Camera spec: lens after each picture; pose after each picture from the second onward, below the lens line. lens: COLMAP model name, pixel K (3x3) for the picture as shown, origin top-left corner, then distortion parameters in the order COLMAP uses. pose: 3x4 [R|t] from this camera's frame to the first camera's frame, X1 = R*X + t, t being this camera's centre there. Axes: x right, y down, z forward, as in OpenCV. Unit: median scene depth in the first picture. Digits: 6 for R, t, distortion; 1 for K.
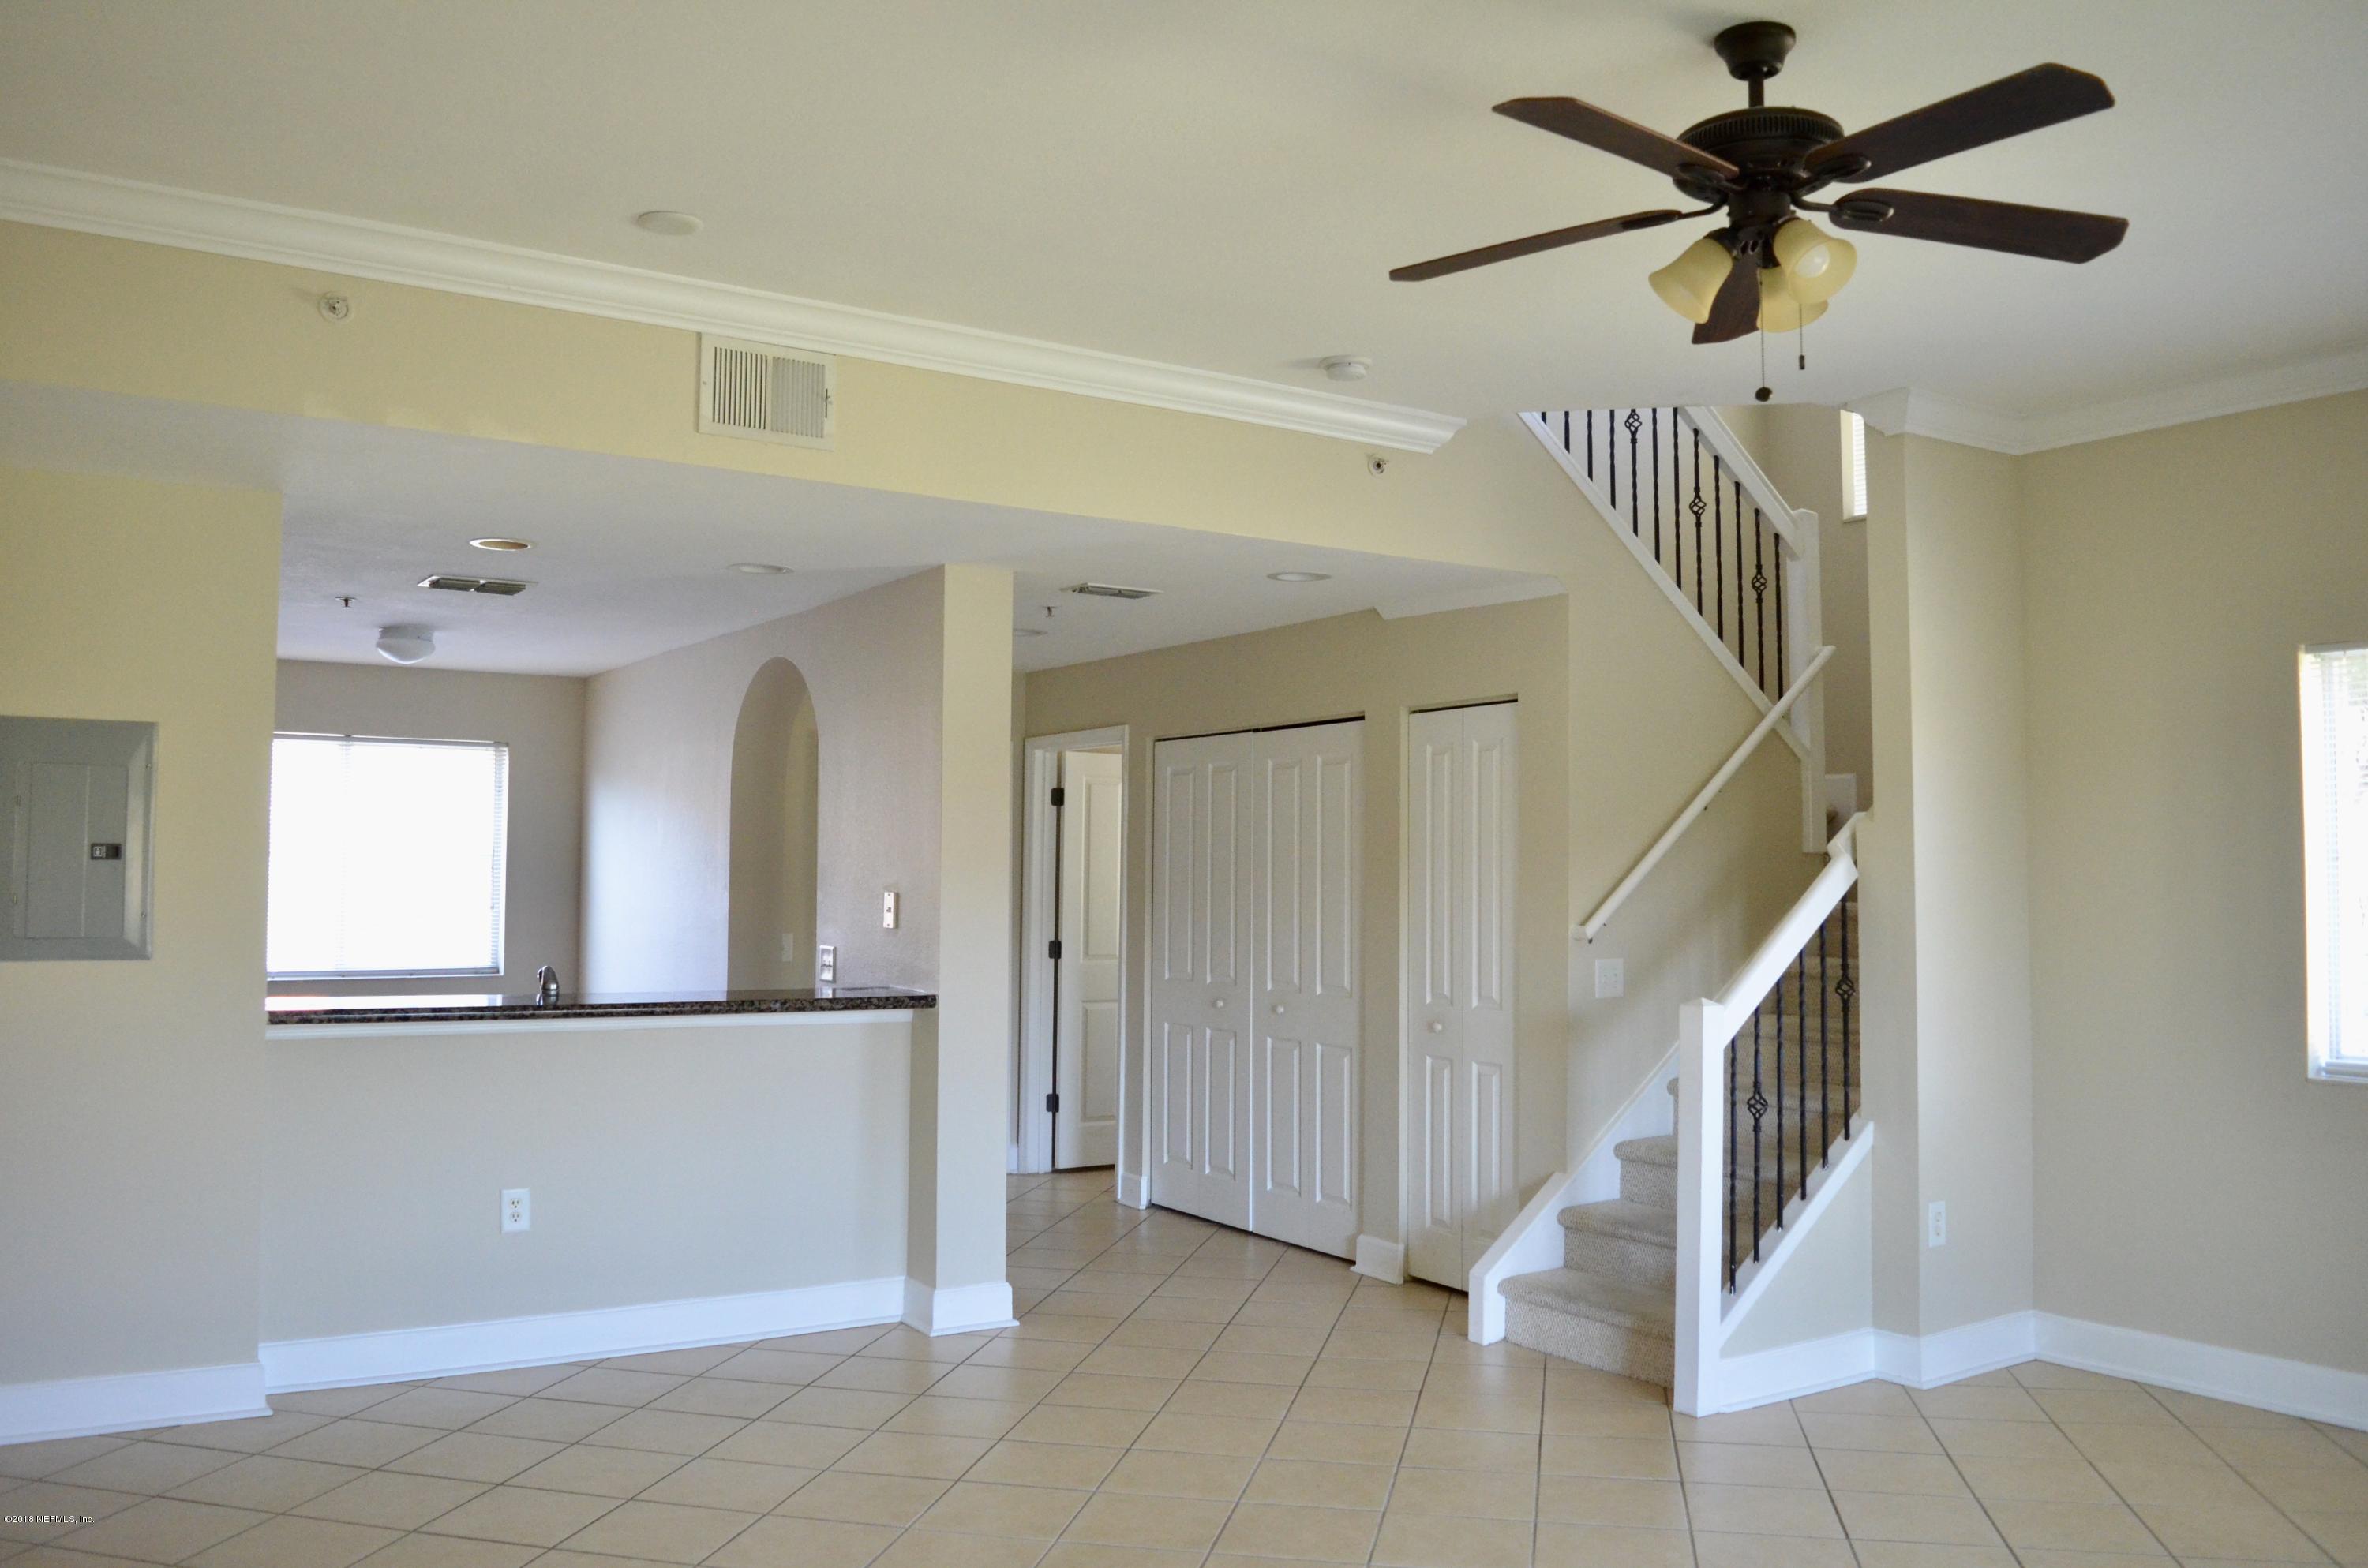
lens RADIAL K [[1844.0, 0, 1190.7], [0, 1844.0, 773.1], [0, 0, 1]] dist [-0.096285, 0.021183]
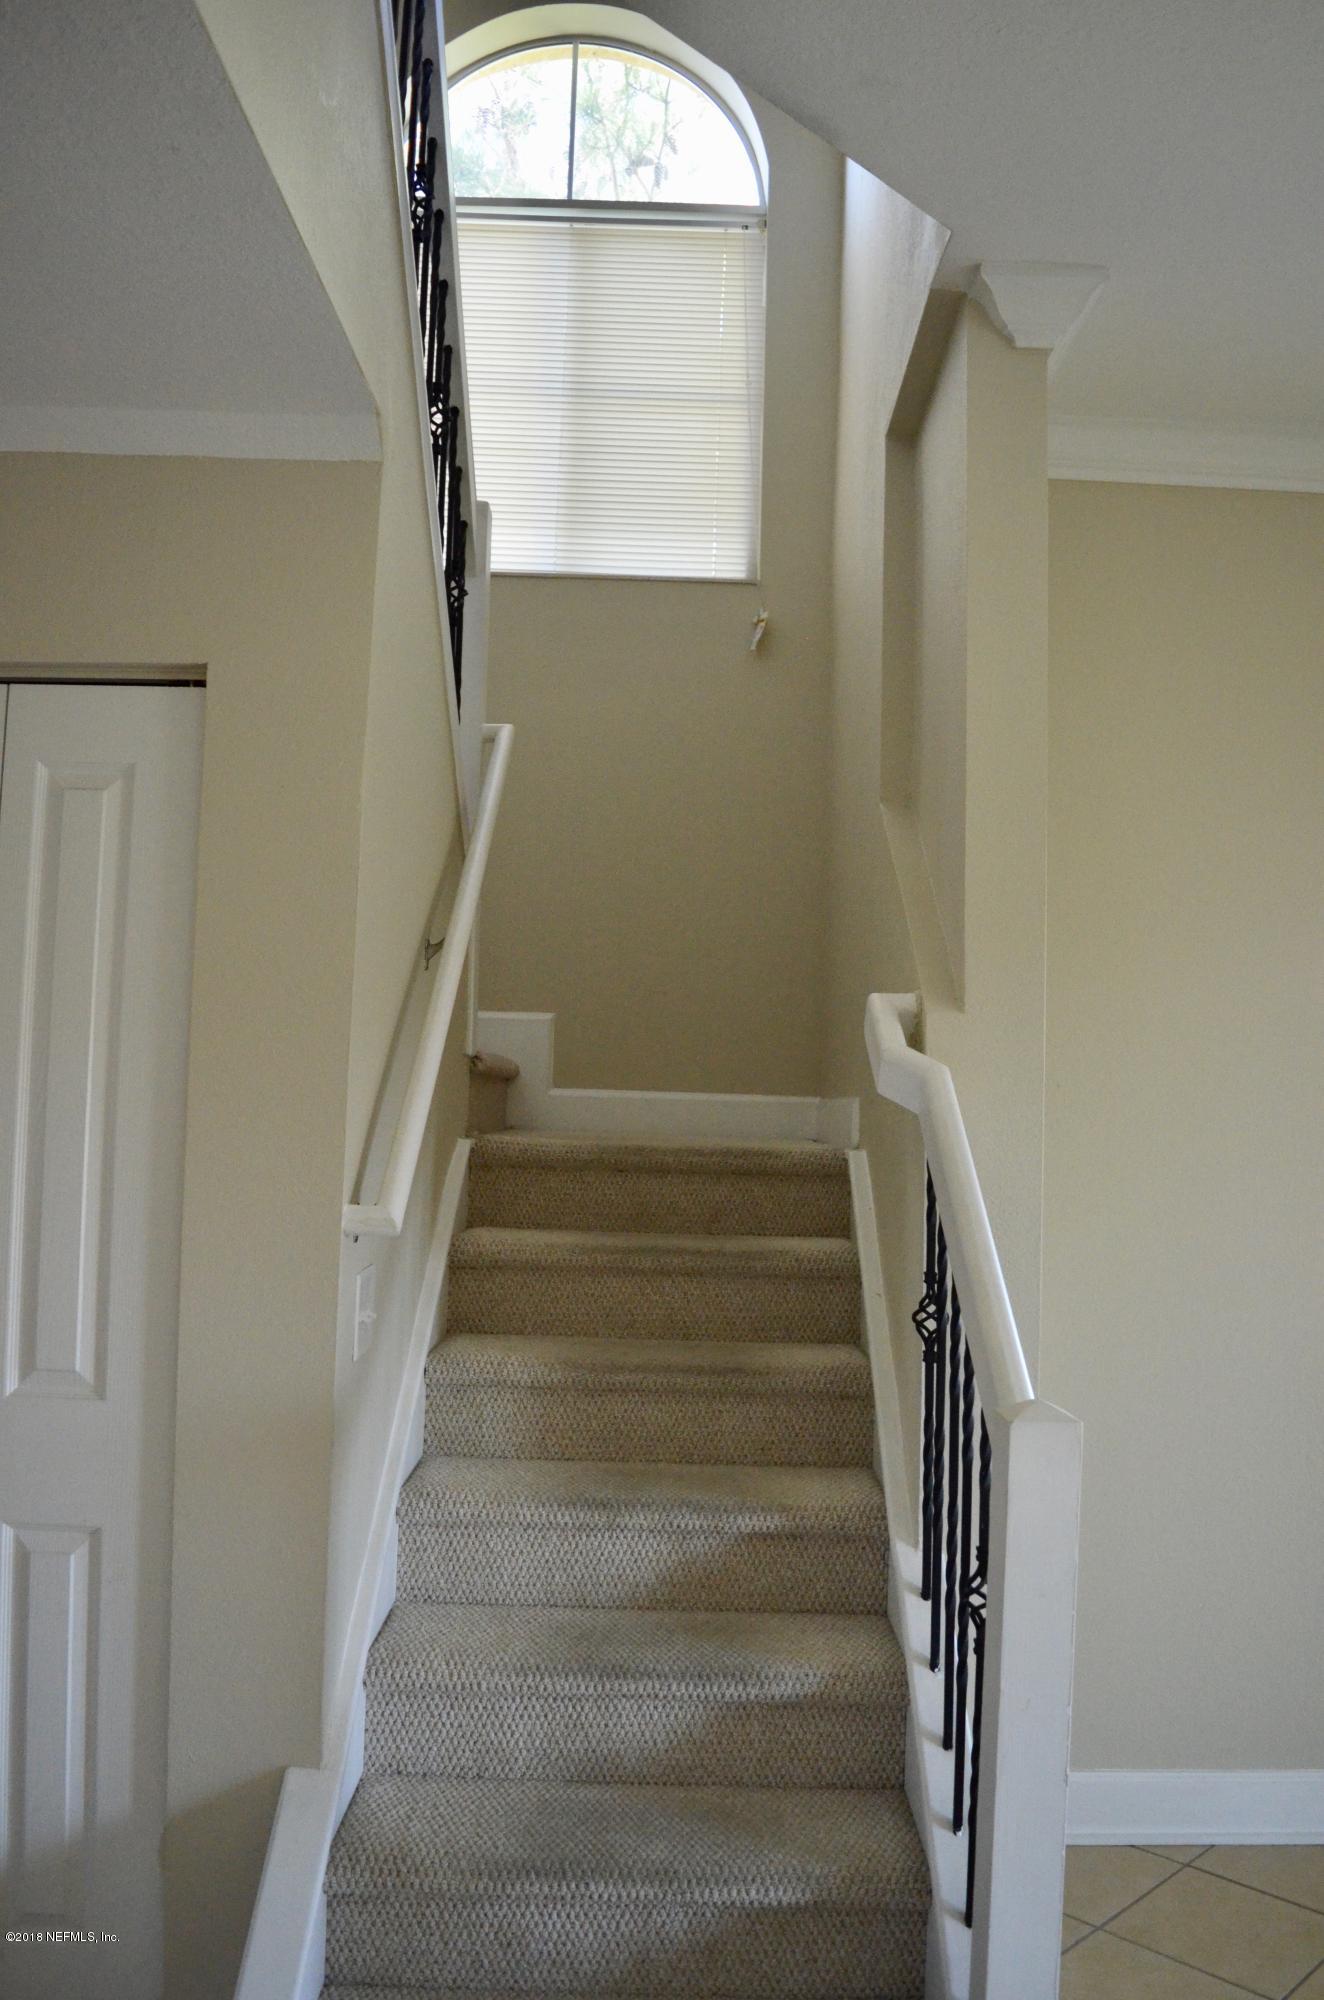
lens RADIAL K [[1557.6, 0, 673.0], [0, 1557.6, 1012.3], [0, 0, 1]] dist [-0.096285, 0.021183]
pose [[0.537144, 0.060291, 0.841333, -0.062957], [-0.073858, 0.996973, -0.024290, 0.038579], [-0.840251, -0.049092, 0.539971, 0.703971]]
